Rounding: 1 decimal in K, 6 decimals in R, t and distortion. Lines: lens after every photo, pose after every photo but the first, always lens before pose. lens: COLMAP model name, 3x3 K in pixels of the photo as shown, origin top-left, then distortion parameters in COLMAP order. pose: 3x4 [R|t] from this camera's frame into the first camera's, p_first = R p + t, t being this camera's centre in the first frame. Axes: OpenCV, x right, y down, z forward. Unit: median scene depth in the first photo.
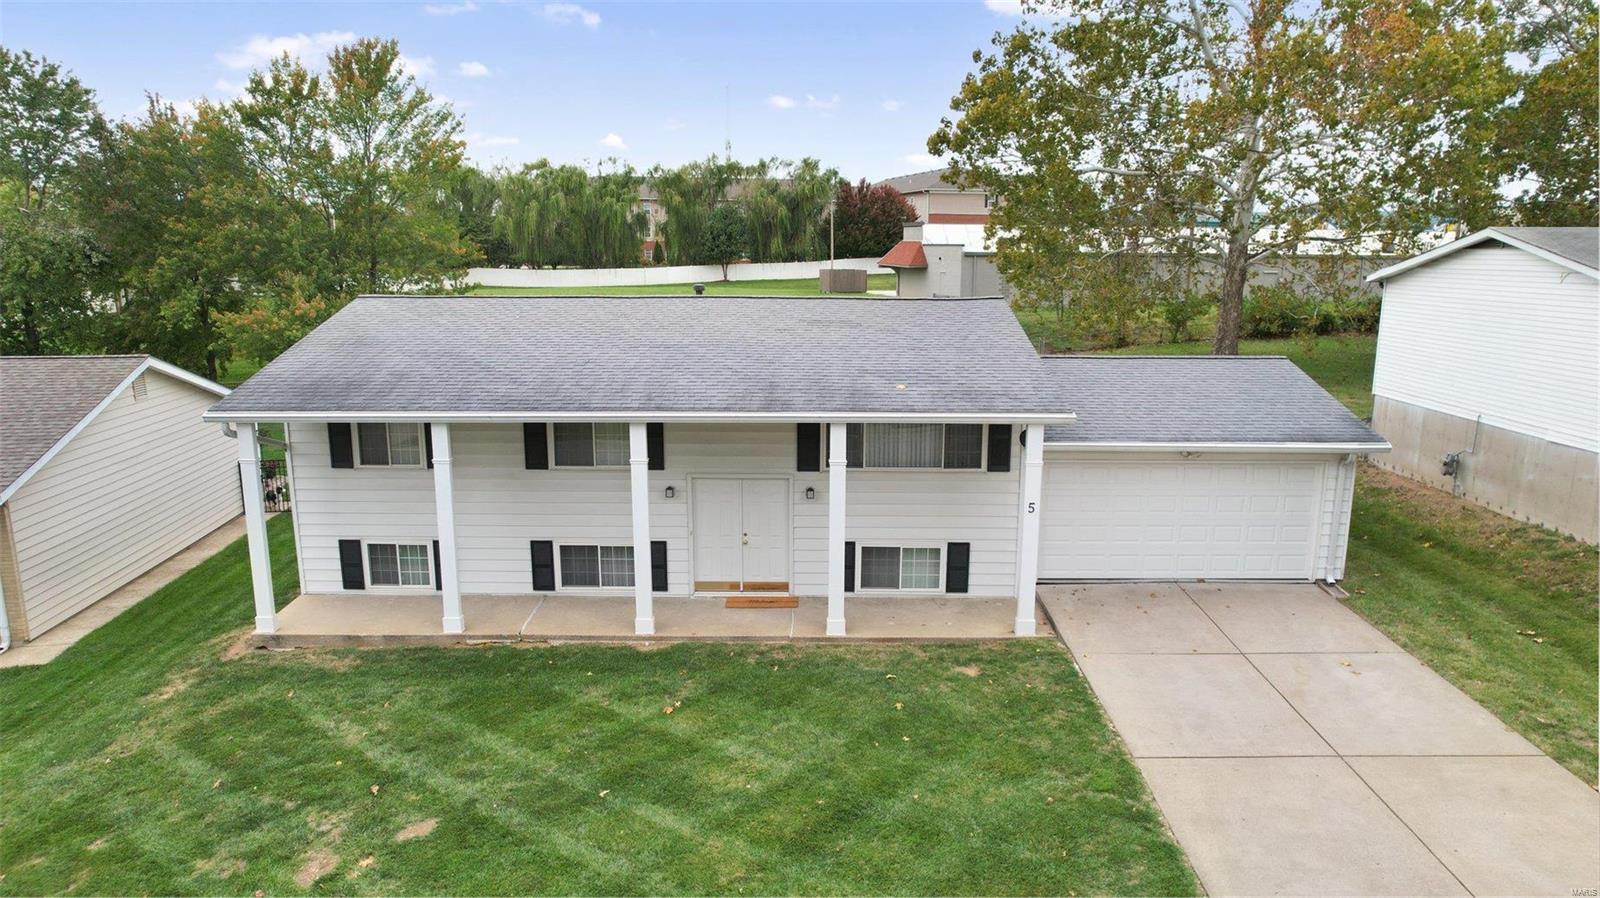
lens RADIAL K [[1021.0, 0, 807.0], [0, 1021.0, 456.7], [0, 0, 1]] dist [-0.060882, 0.041939]
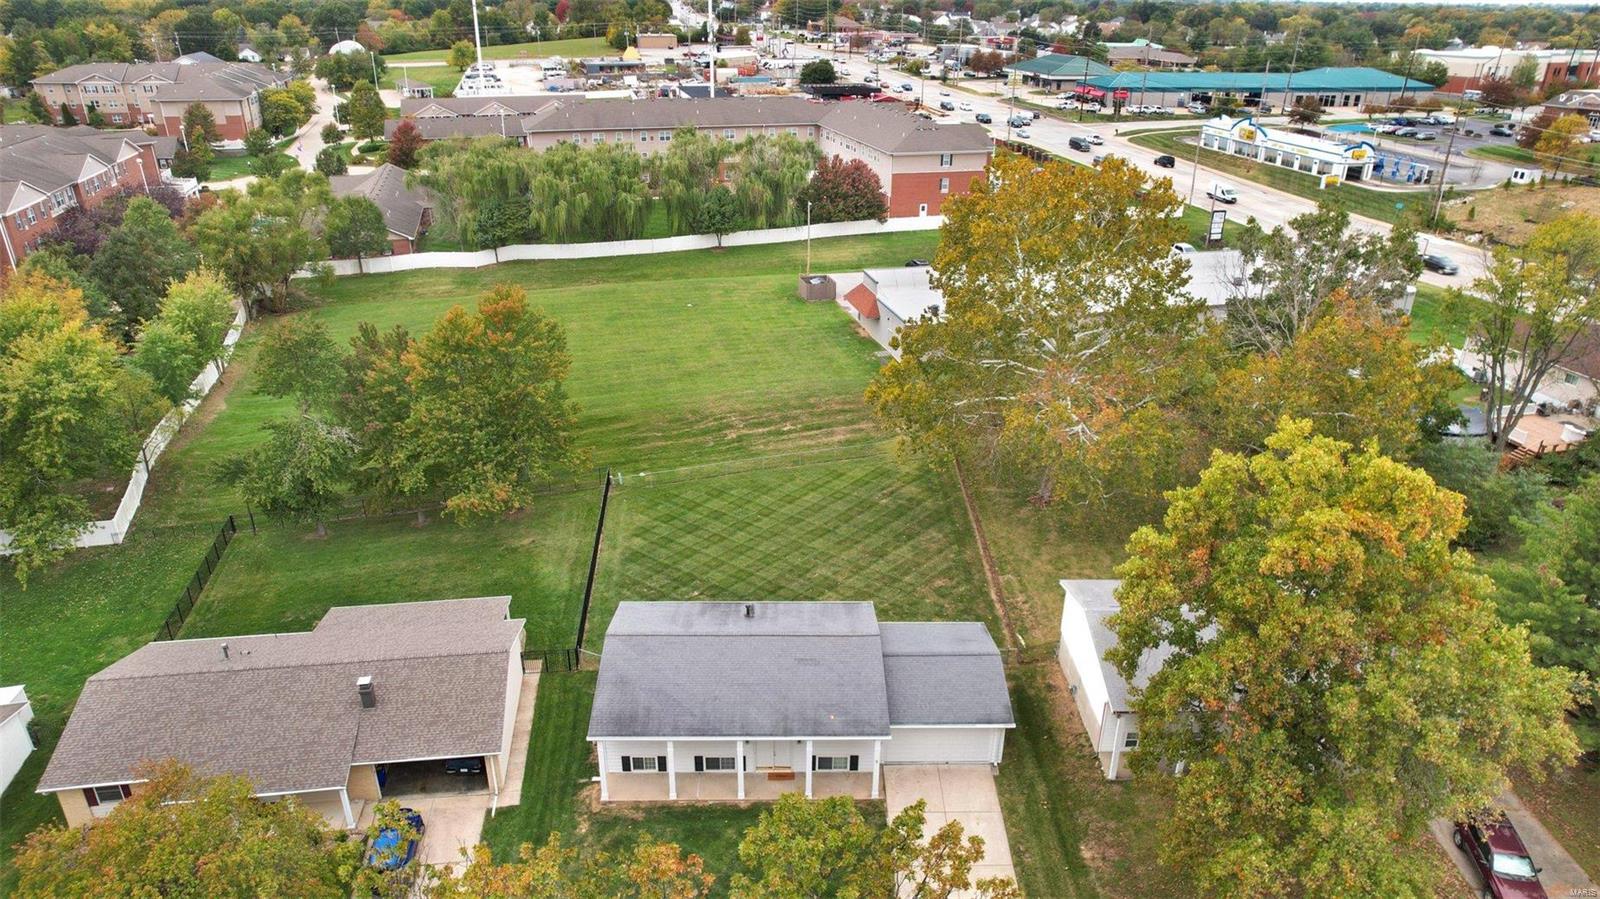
lens RADIAL K [[1021.0, 0, 807.0], [0, 1021.0, 457.2], [0, 0, 1]] dist [-0.060882, 0.041939]
pose [[0.999725, -0.001256, 0.023434, -0.037735], [-0.004065, 0.974205, 0.225627, -1.285701], [-0.023113, -0.225661, 0.973932, -1.428664]]
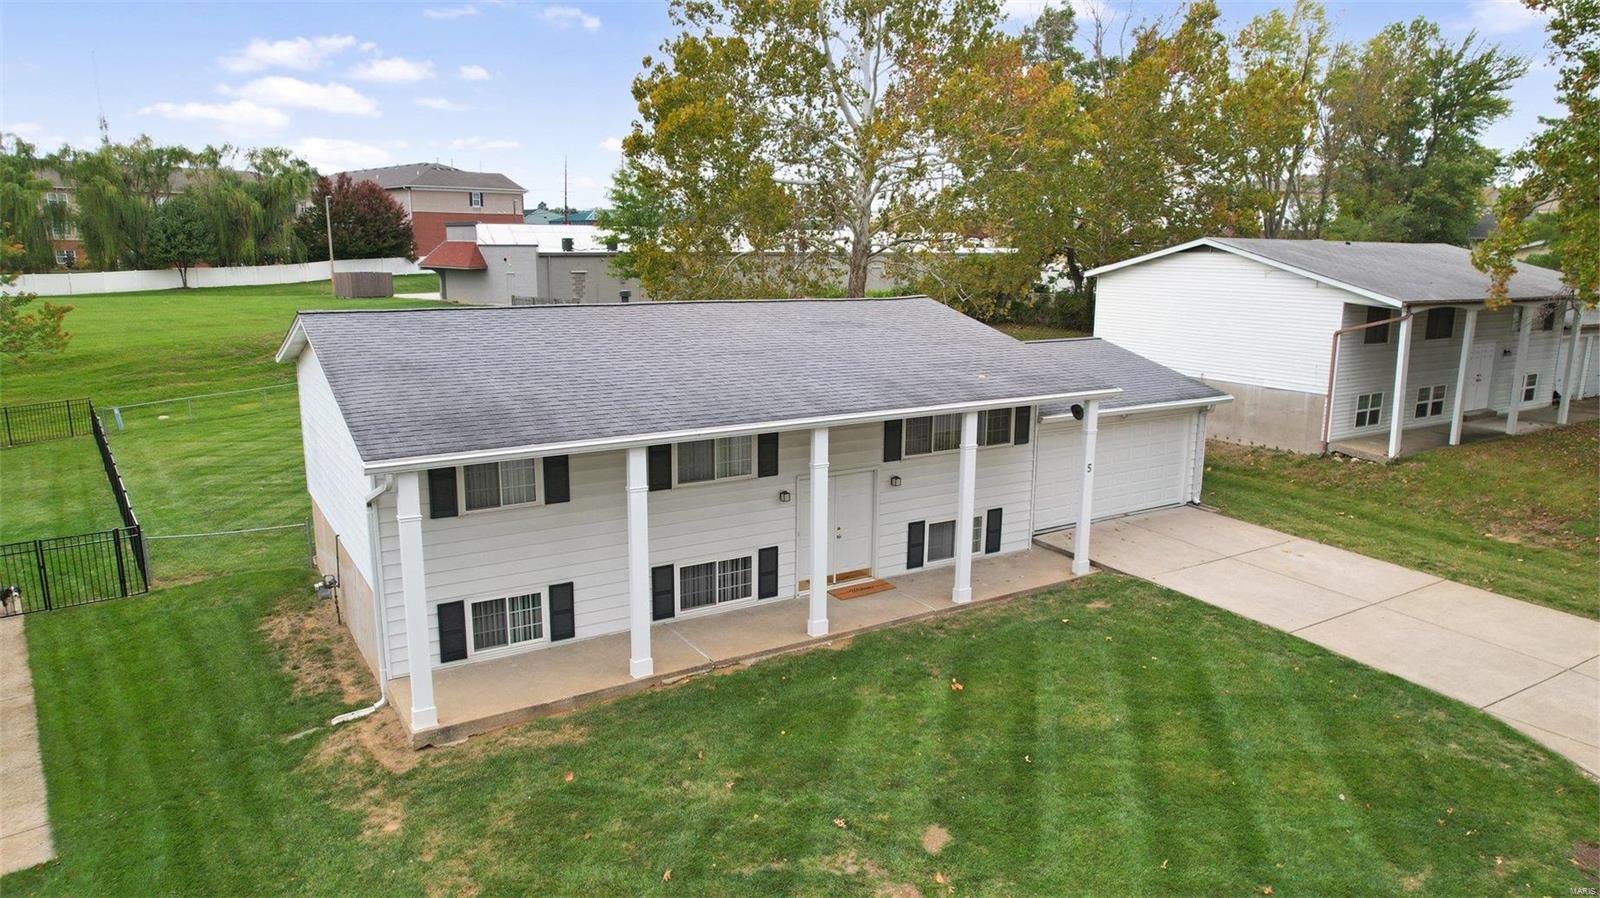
lens RADIAL K [[1021.0, 0, 807.0], [0, 1021.0, 456.7], [0, 0, 1]] dist [-0.060882, 0.041939]
pose [[0.842281, -0.104812, 0.528751, -0.634254], [0.103931, 0.994086, 0.031496, -0.033035], [-0.528925, 0.028425, 0.848192, 0.130583]]
